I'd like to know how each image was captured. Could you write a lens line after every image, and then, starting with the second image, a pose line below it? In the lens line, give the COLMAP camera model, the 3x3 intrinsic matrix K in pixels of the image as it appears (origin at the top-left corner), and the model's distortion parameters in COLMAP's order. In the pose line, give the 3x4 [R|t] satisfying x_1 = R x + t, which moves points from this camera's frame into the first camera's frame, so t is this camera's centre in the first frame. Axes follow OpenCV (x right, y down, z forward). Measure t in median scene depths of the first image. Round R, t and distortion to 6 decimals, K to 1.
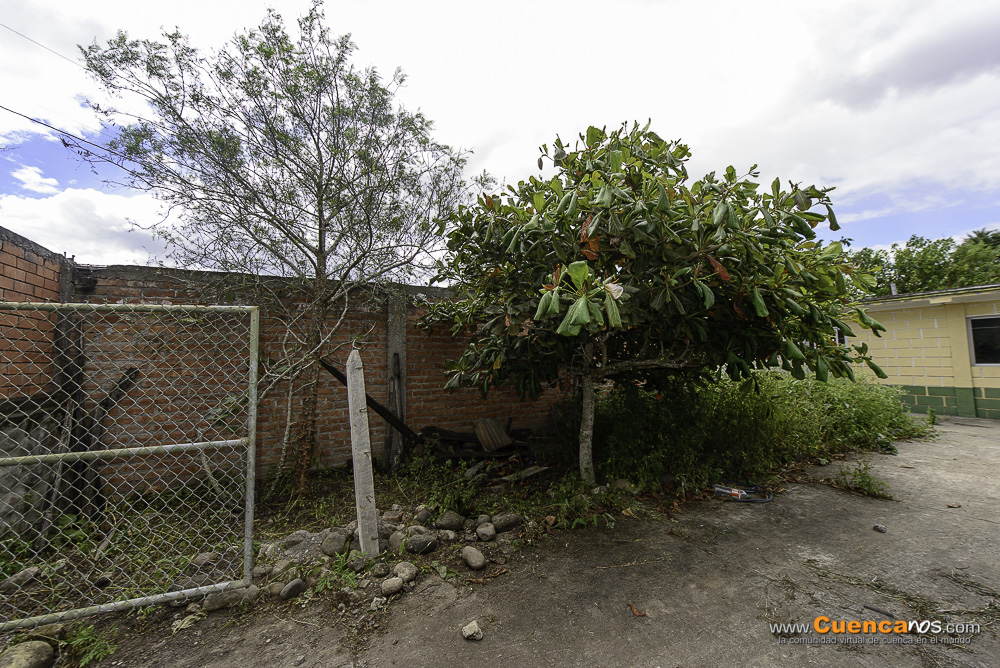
lens RADIAL K [[394.1, 0, 498.8], [0, 394.1, 324.1], [0, 0, 1]] dist [0.004912, -0.001203]
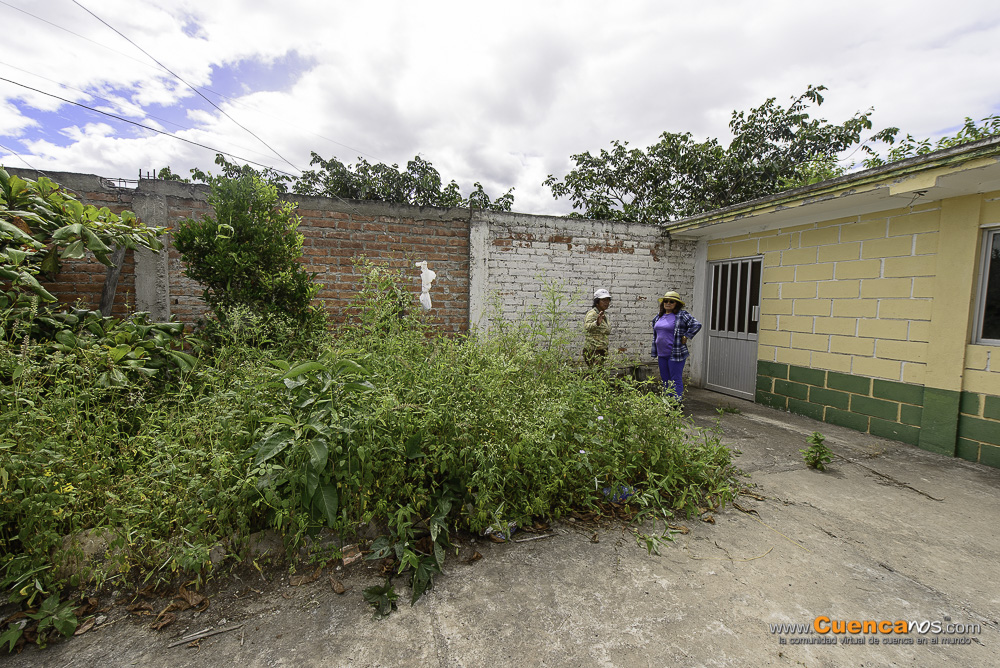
lens RADIAL K [[394.1, 0, 498.7], [0, 394.1, 328.1], [0, 0, 1]] dist [0.004912, -0.001203]
pose [[0.986050, 0.049448, -0.158936, 1.407228], [-0.023593, 0.986735, 0.160616, 0.059660], [0.164770, -0.154626, 0.974136, 0.924742]]
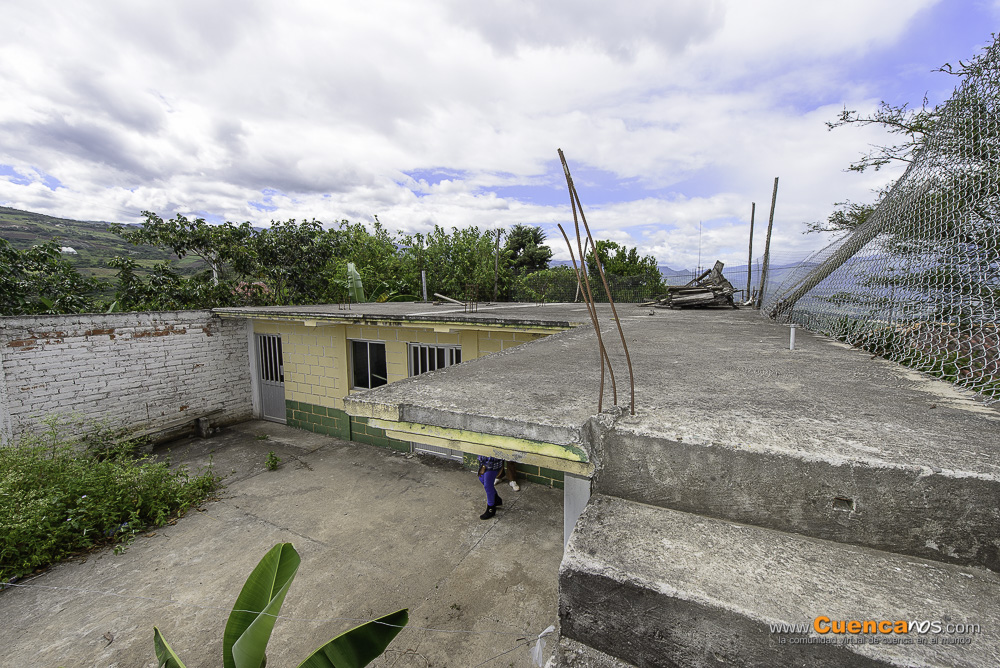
lens RADIAL K [[394.1, 0, 509.0], [0, 394.1, 331.3], [0, 0, 1]] dist [0.004912, -0.001203]
pose [[0.802769, -0.036482, 0.595173, 1.757332], [-0.071416, 0.985060, 0.156706, -0.392569], [-0.591998, -0.168304, 0.788170, 0.078928]]
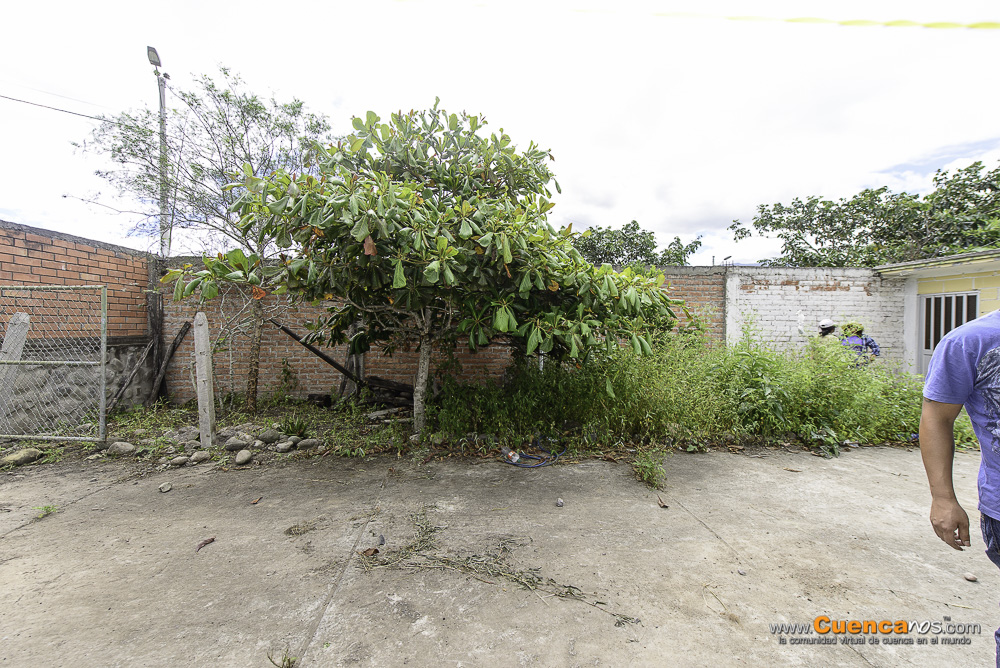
lens RADIAL K [[394.1, 0, 502.0], [0, 394.1, 336.0], [0, 0, 1]] dist [0.004912, -0.001203]
pose [[0.916792, 0.039701, -0.397386, 0.900934], [0.008545, 0.992869, 0.118907, -0.011065], [0.399273, -0.112408, 0.909915, 0.069630]]
